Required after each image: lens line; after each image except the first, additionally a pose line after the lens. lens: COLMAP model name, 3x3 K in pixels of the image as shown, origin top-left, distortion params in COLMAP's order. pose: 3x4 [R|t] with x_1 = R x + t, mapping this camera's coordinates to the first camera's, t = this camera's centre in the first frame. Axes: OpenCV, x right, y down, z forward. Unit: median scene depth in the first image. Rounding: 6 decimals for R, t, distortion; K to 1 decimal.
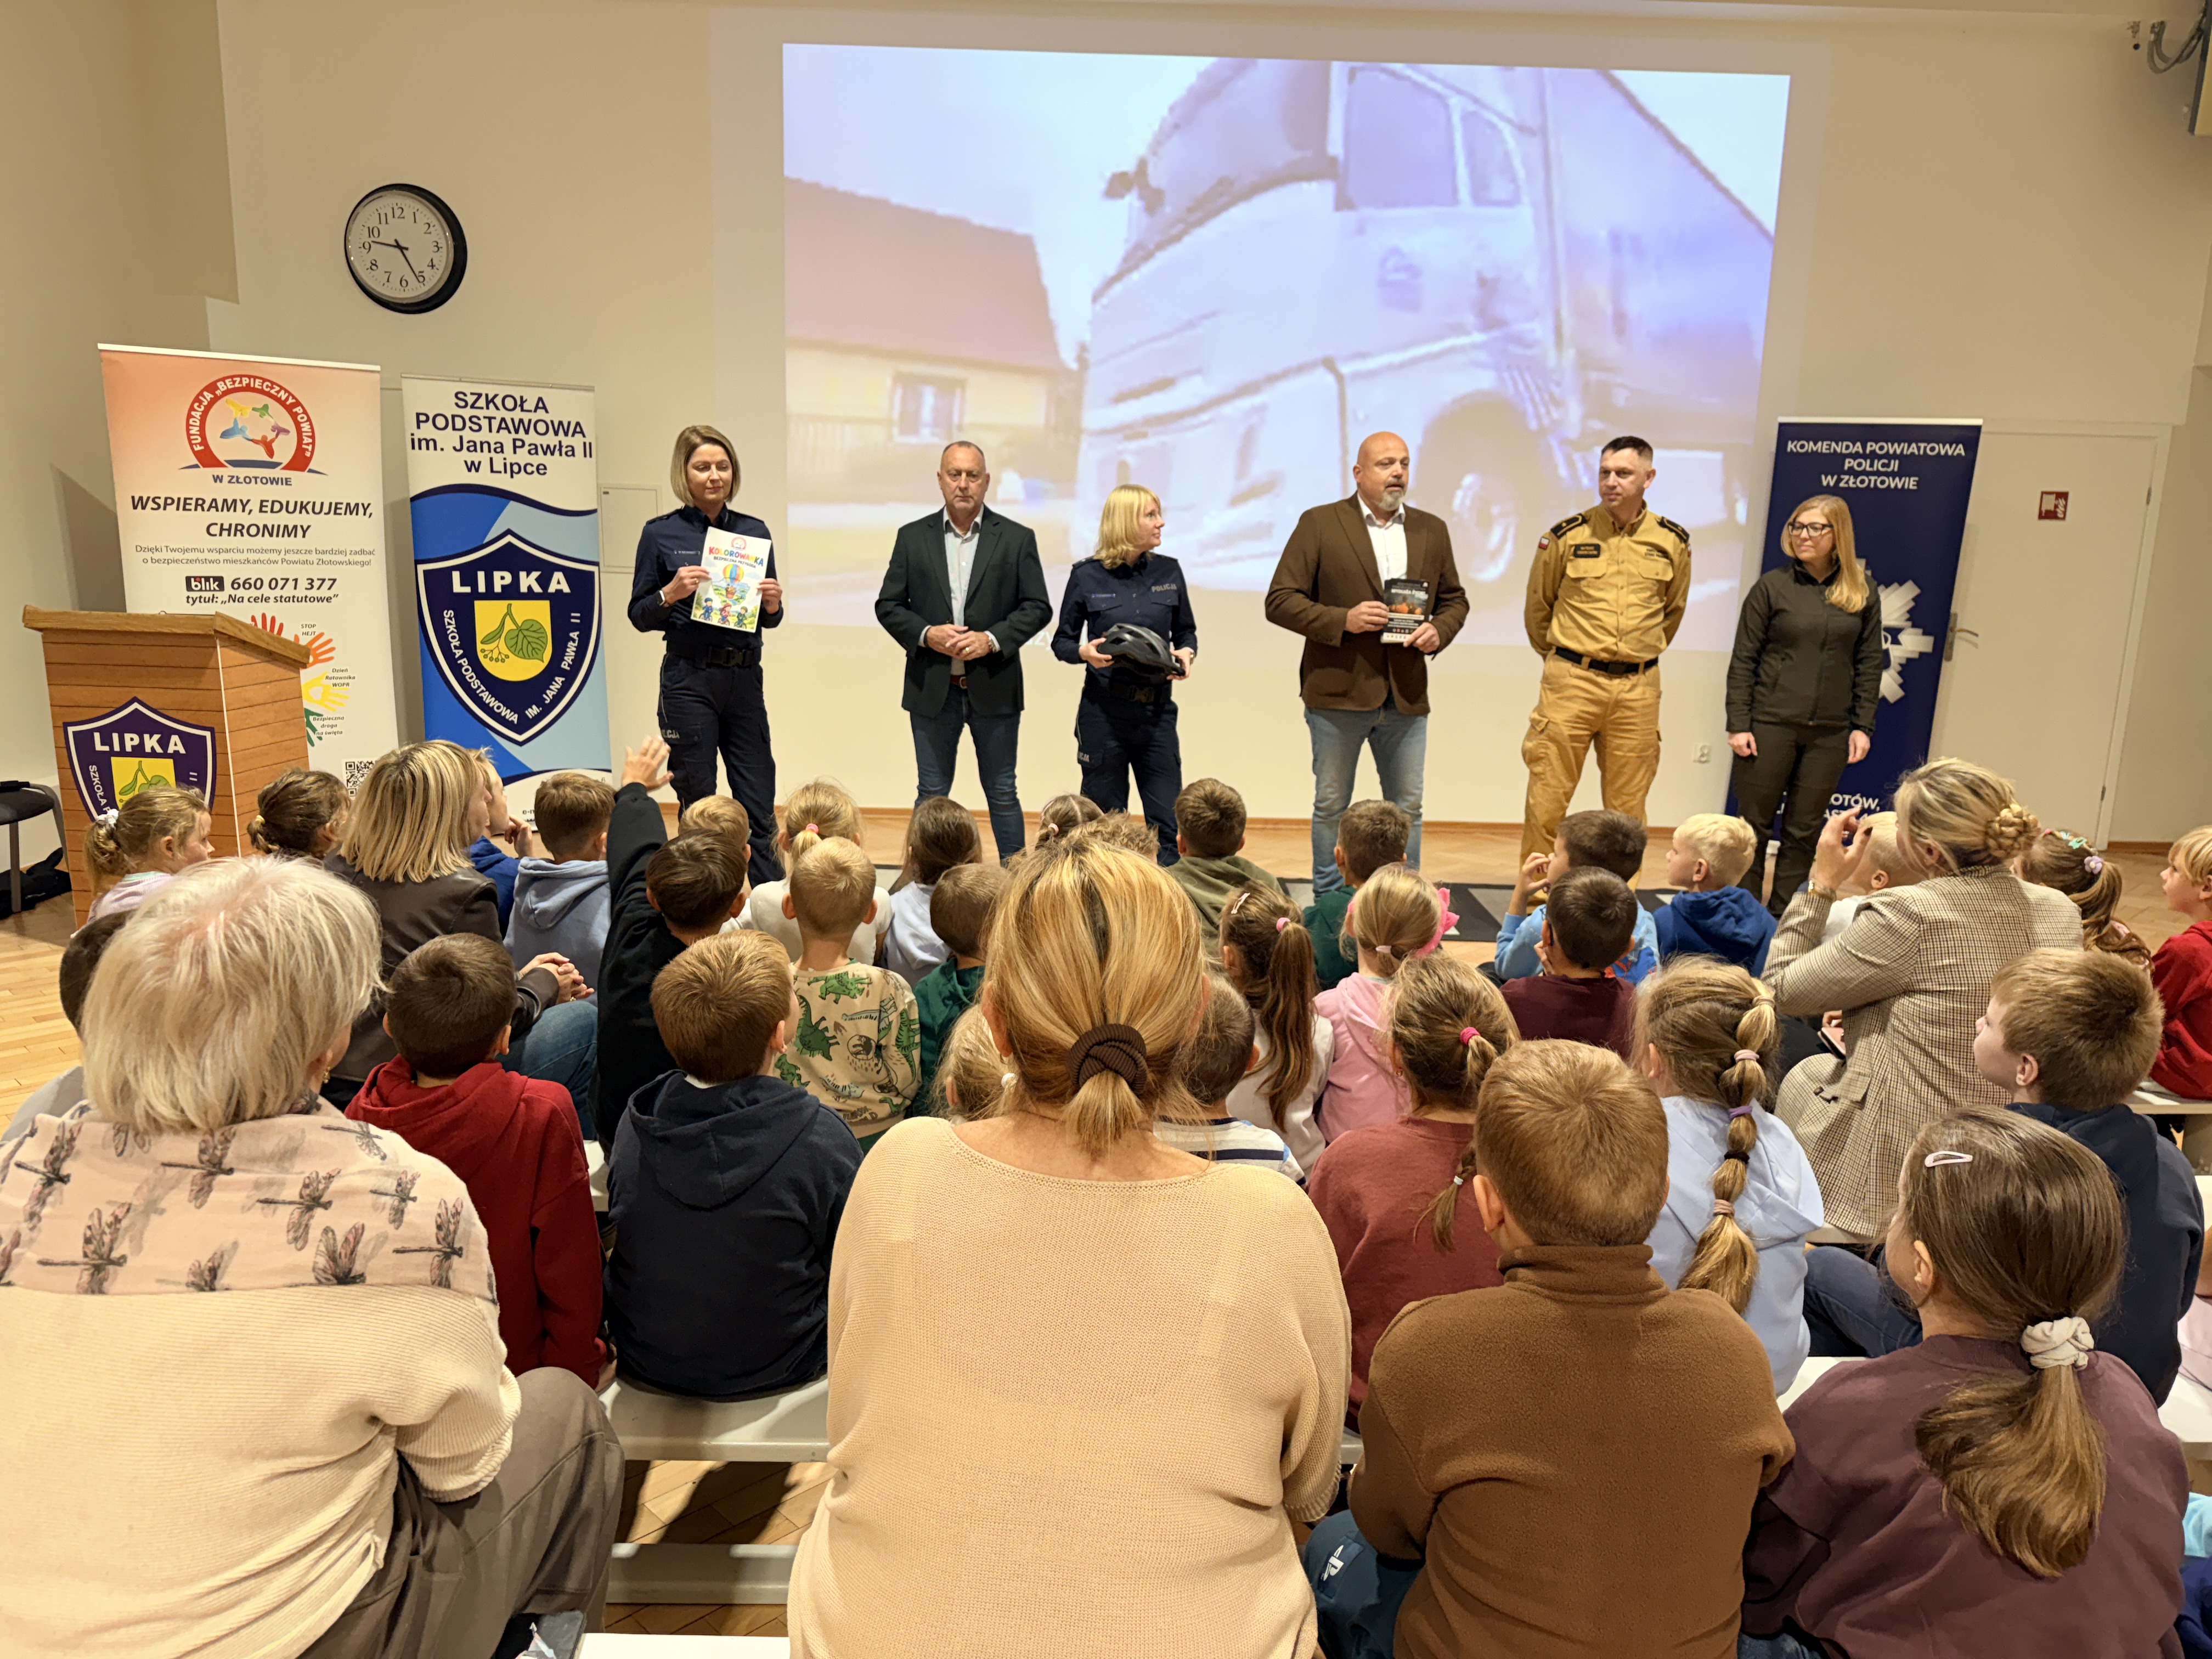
lens RADIAL K [[1556.1, 0, 1116.6], [0, 1556.1, 838.0], [0, 0, 1]] dist [0.036824, -0.050018]
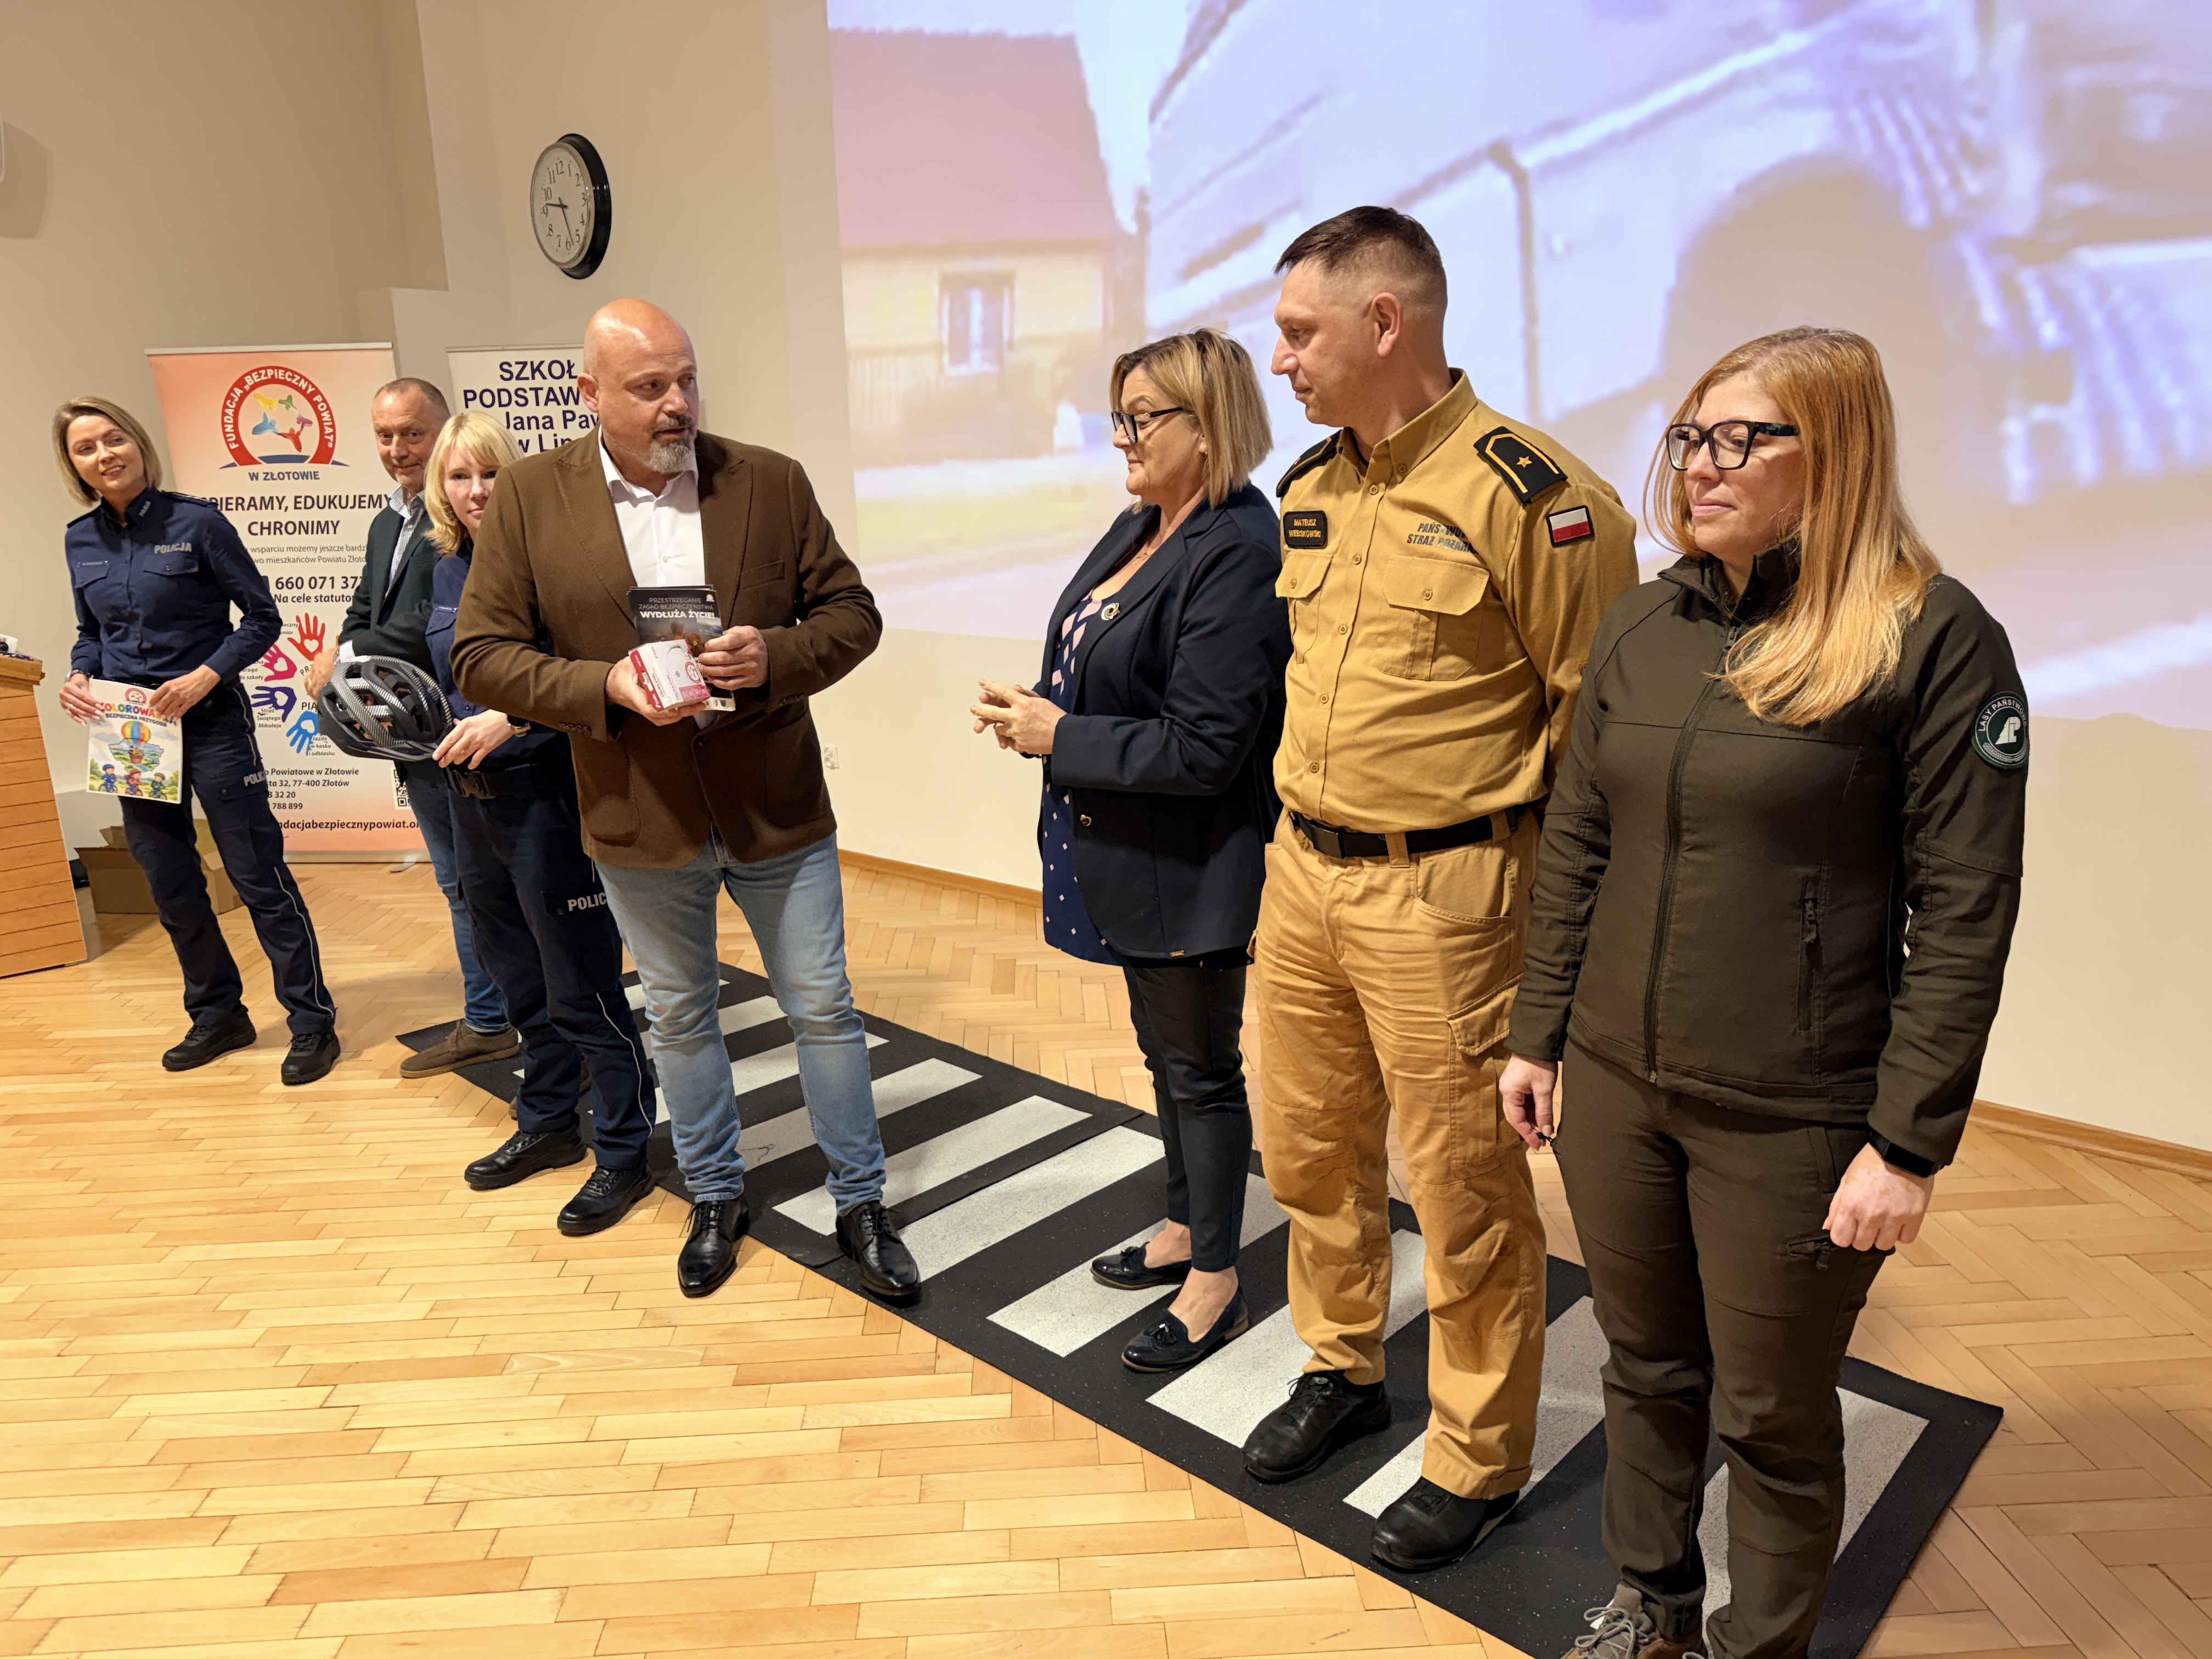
lens RADIAL K [[1564.8, 0, 1112.6], [0, 1564.8, 833.8], [0, 0, 1]] dist [0.017157, -0.022196]
pose [[0.744459, 0.108701, -0.658760, 0.442624], [-0.089629, 0.993998, 0.062729, -0.104430], [0.661625, 0.012345, 0.749733, 0.555548]]
